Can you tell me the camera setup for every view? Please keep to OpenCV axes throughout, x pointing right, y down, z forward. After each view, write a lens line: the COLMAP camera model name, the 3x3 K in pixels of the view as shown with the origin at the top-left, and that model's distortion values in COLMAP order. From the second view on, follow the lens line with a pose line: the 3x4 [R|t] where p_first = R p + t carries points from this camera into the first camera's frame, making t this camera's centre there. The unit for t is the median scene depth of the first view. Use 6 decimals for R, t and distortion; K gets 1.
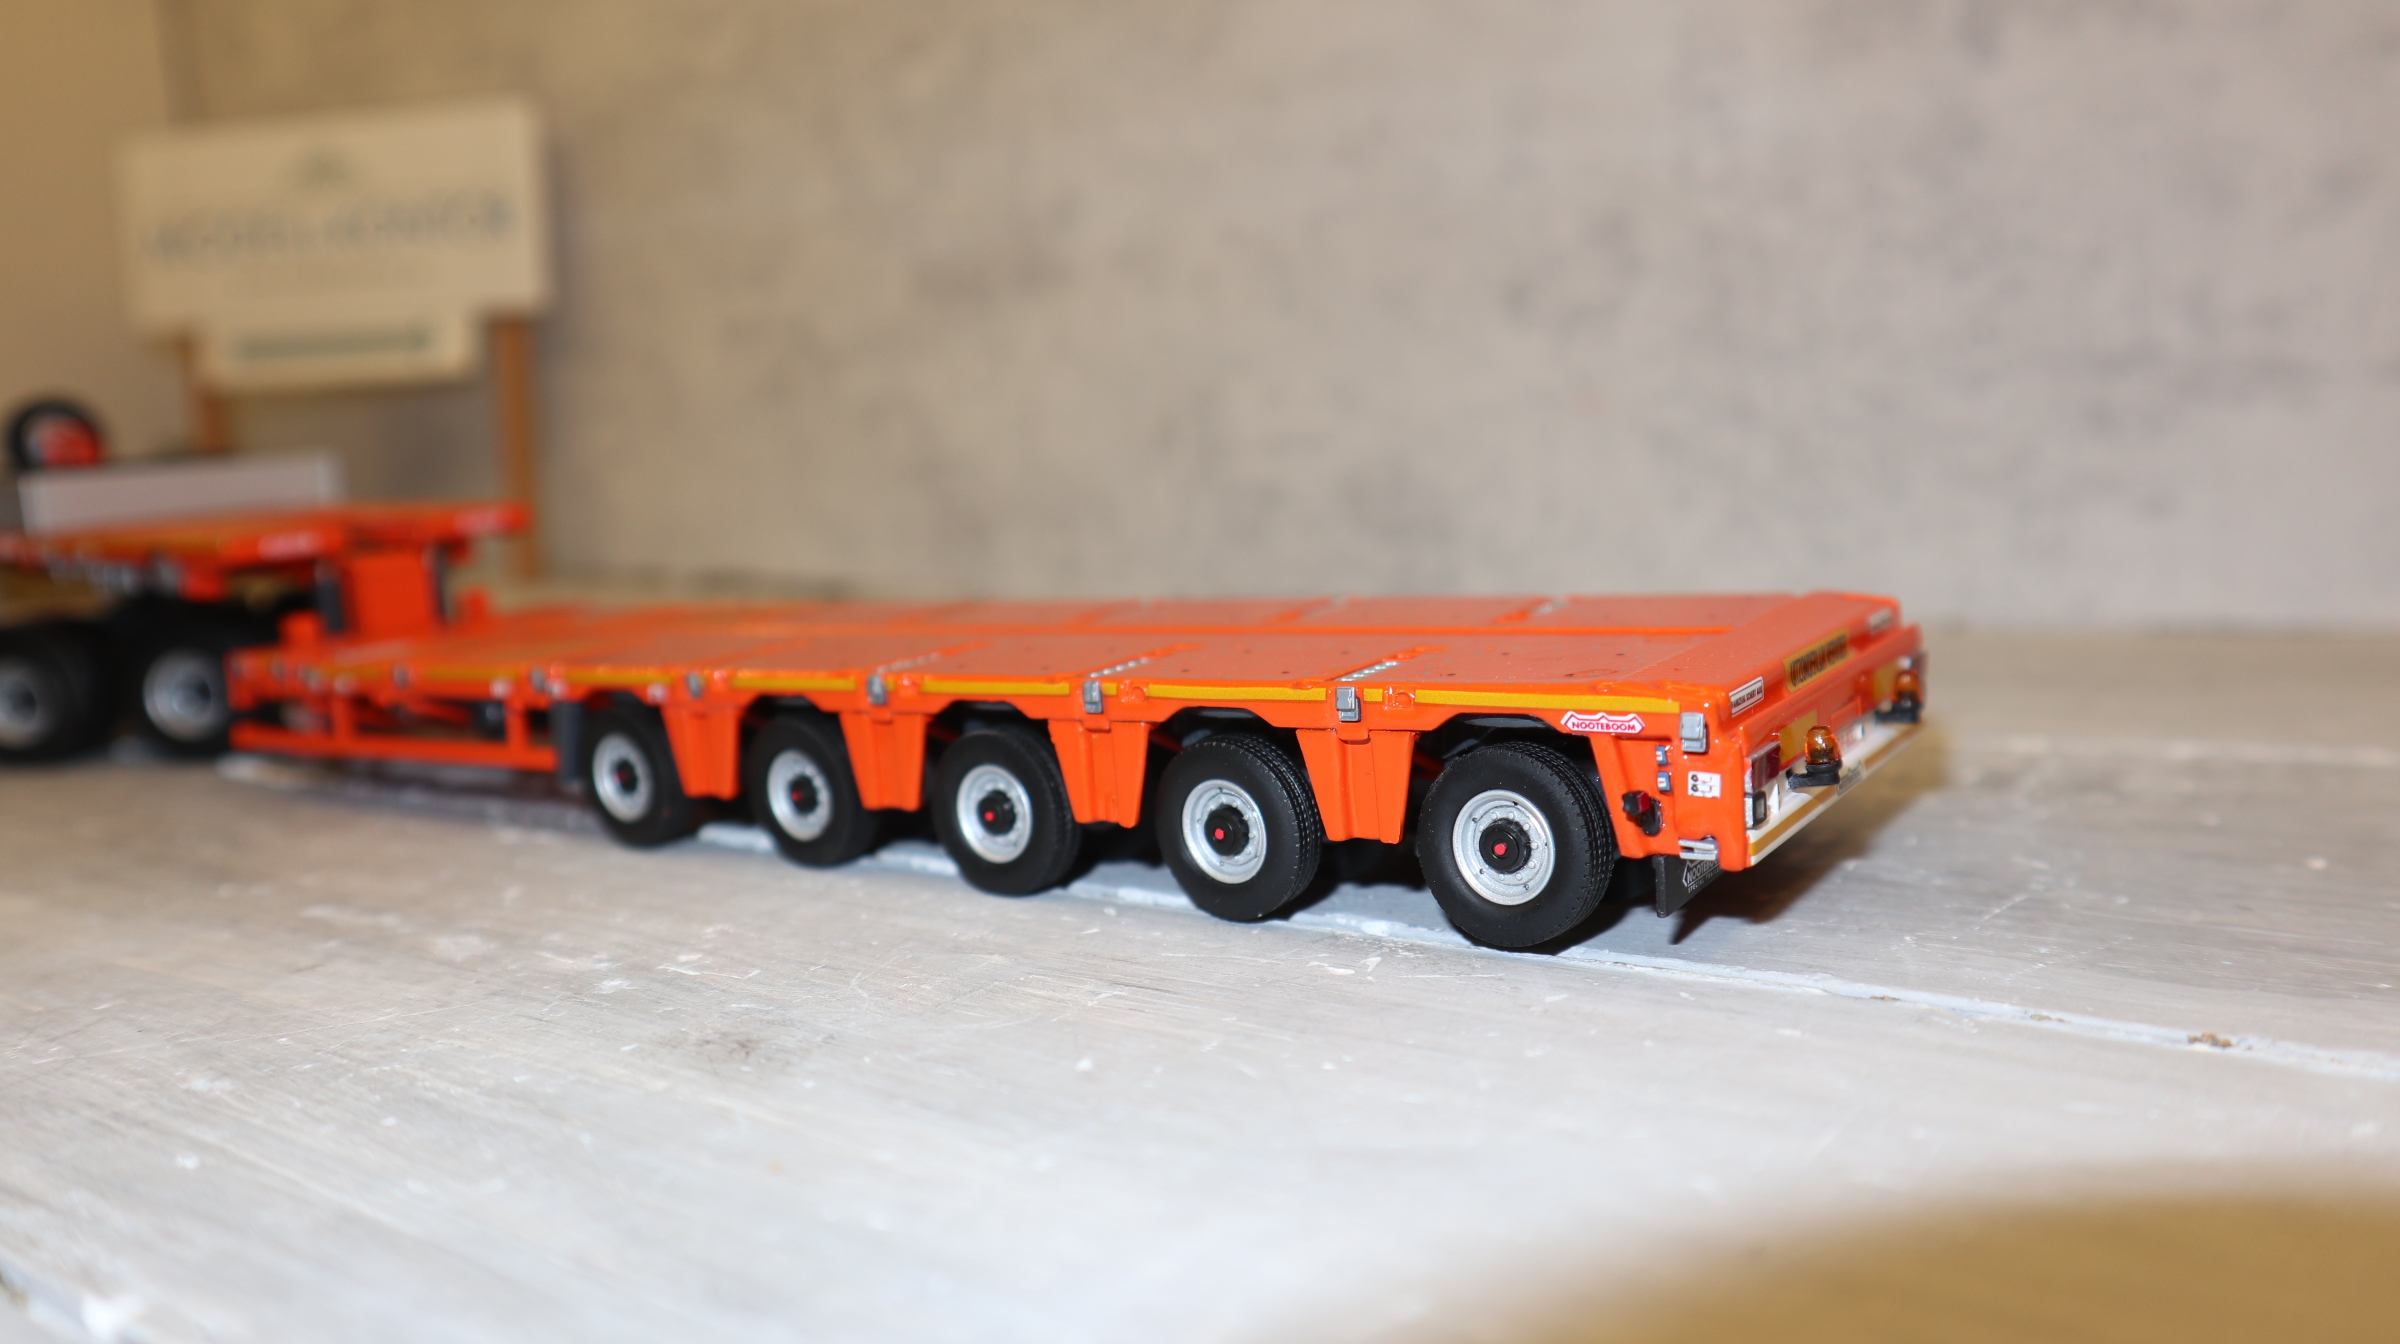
lens RADIAL K [[1959.3, 0, 1200.0], [0, 1959.3, 672.0], [0, 0, 1]] dist [-0.078678, 0.085809]
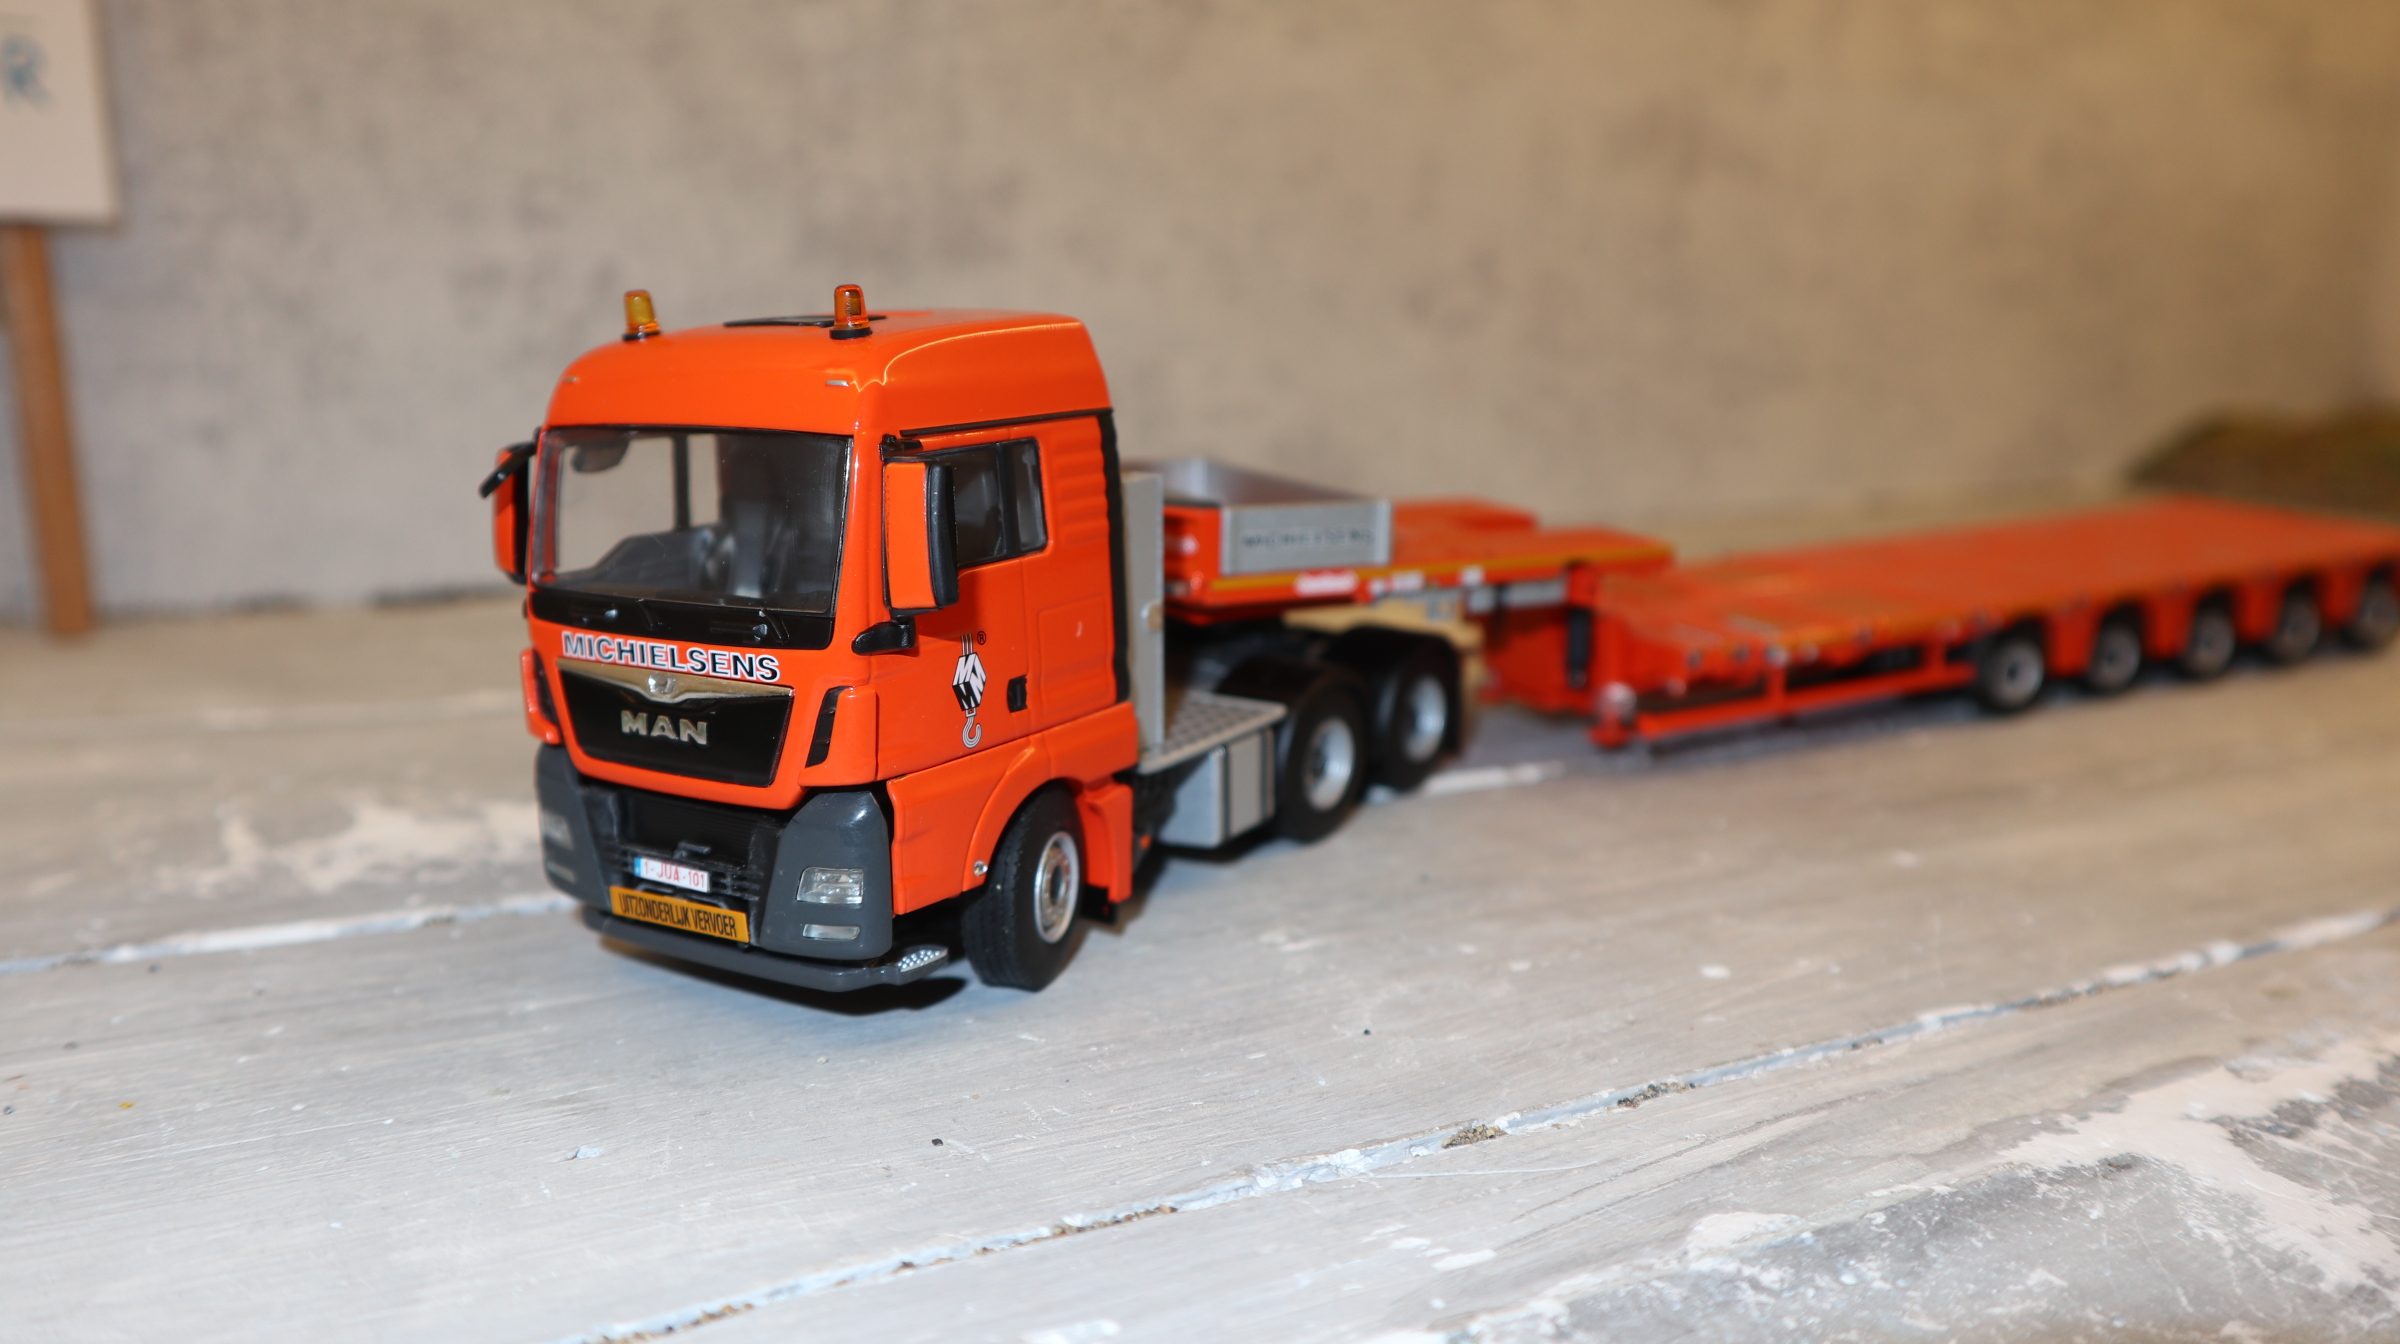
lens RADIAL K [[1959.3, 0, 1200.0], [0, 1959.3, 672.0], [0, 0, 1]] dist [-0.078678, 0.085809]
pose [[0.438127, -0.126304, 0.889996, -1.211473], [0.099823, 0.990792, 0.091467, -0.085083], [-0.893353, 0.048767, 0.446701, 0.579499]]
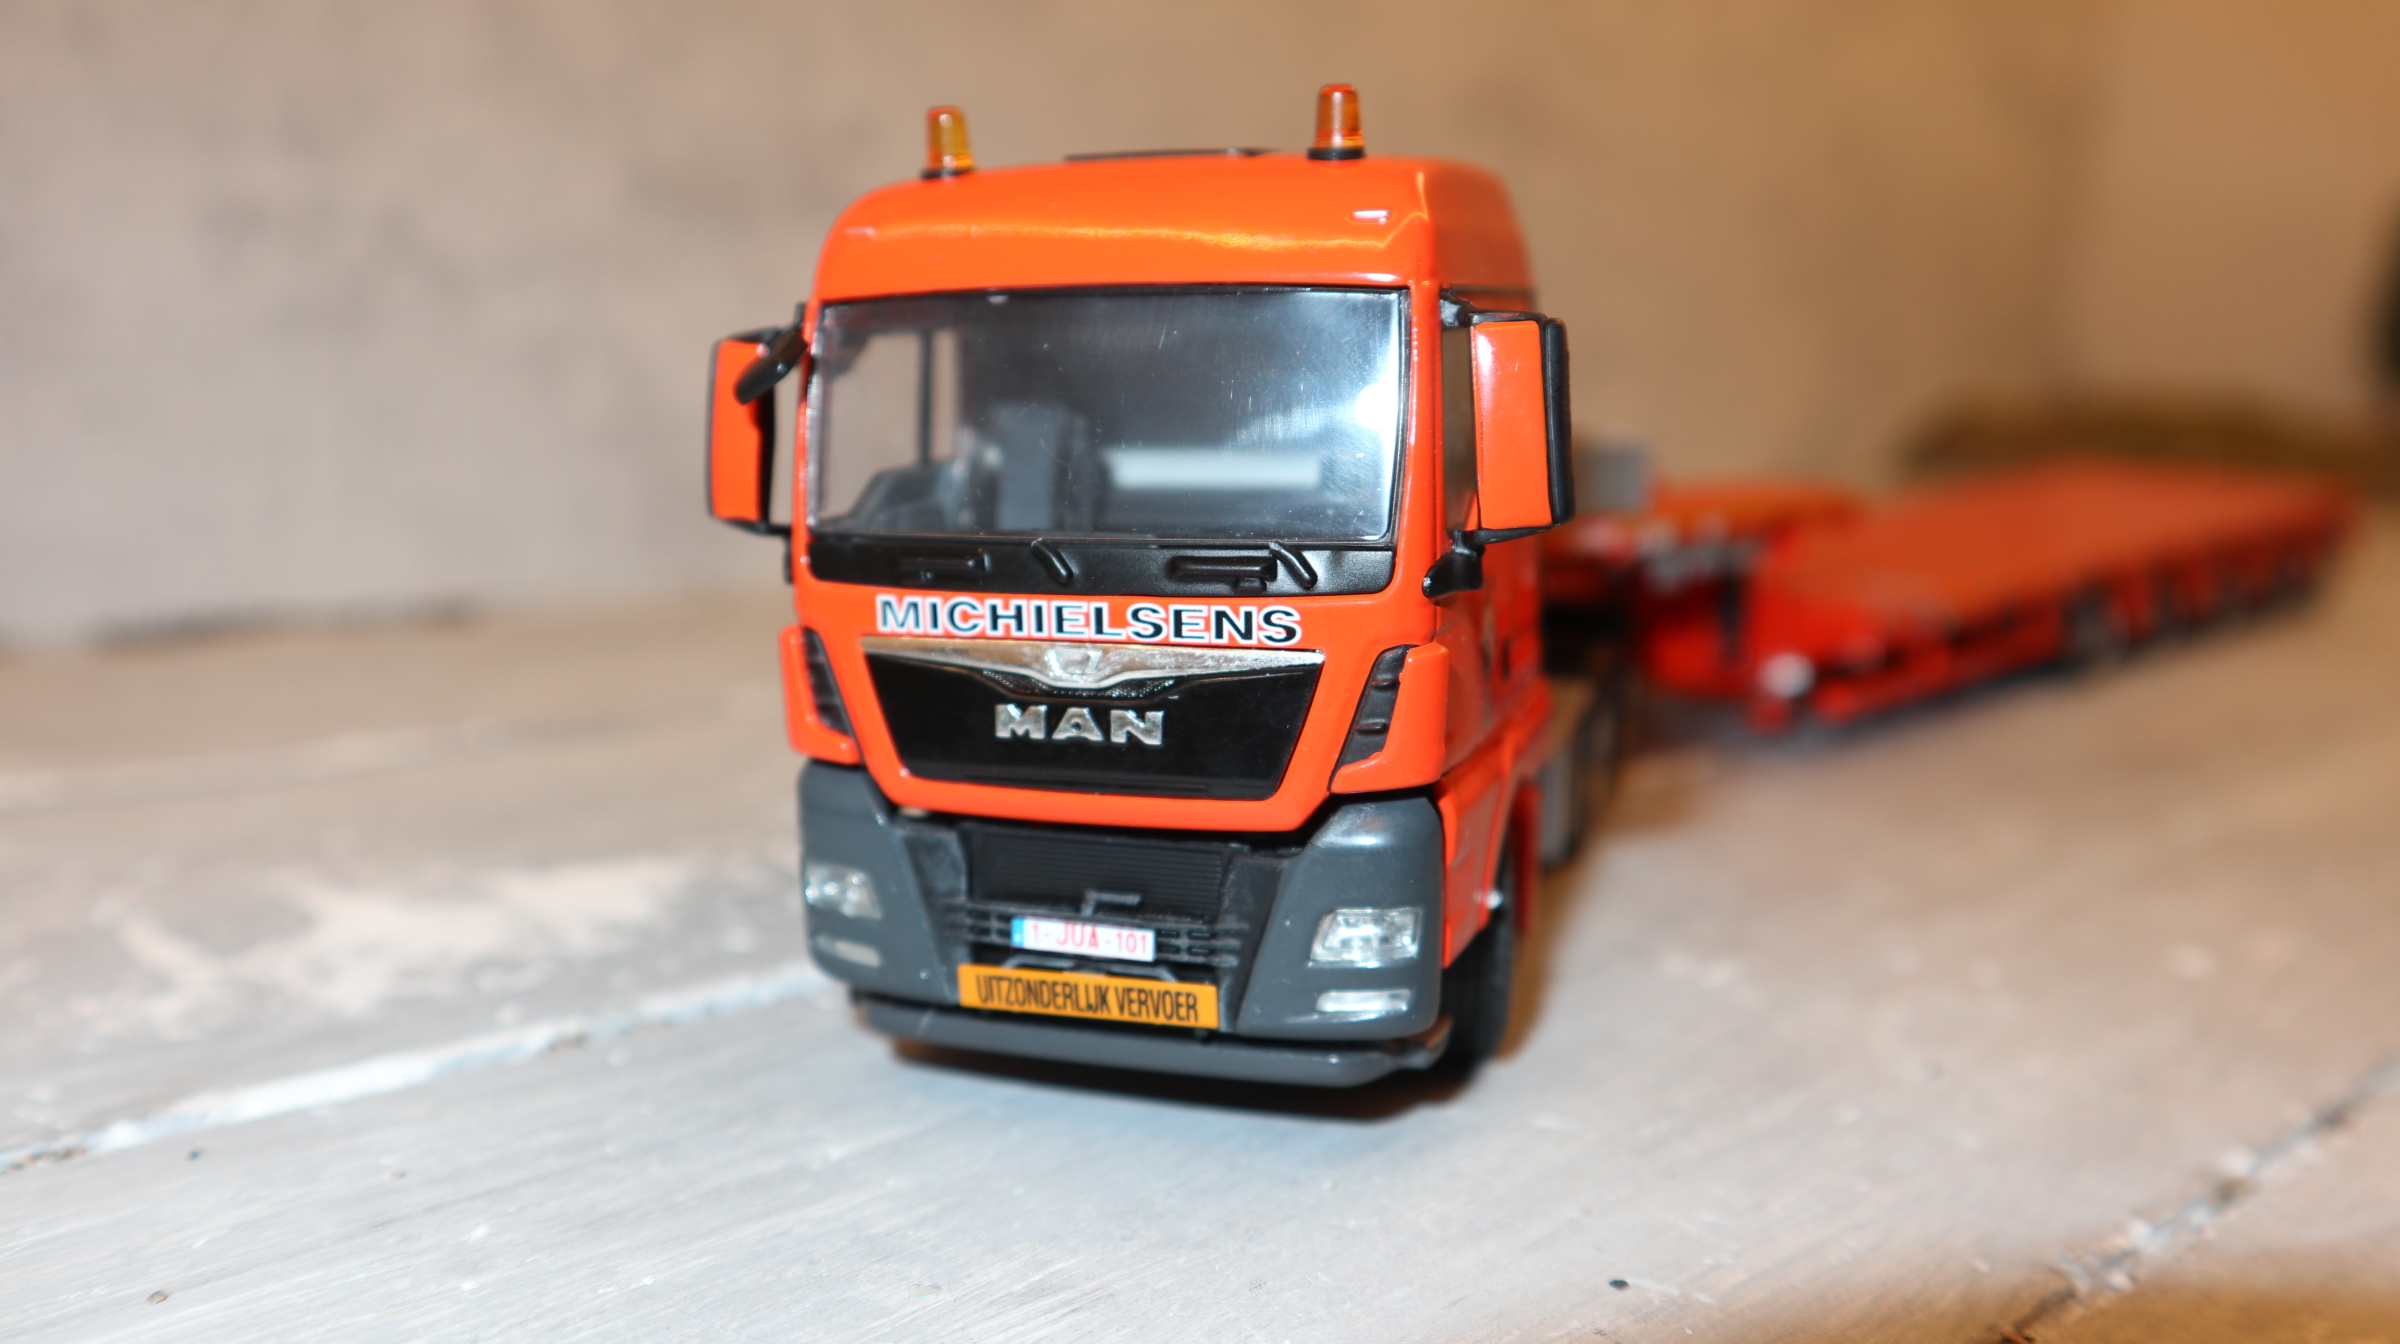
lens RADIAL K [[1959.3, 0, 1200.0], [0, 1959.3, 672.0], [0, 0, 1]] dist [-0.078678, 0.085809]
pose [[0.198818, -0.119723, 0.972696, -1.151480], [0.122045, 0.987809, 0.096637, -0.078005], [-0.972408, 0.099500, 0.211006, 0.861126]]
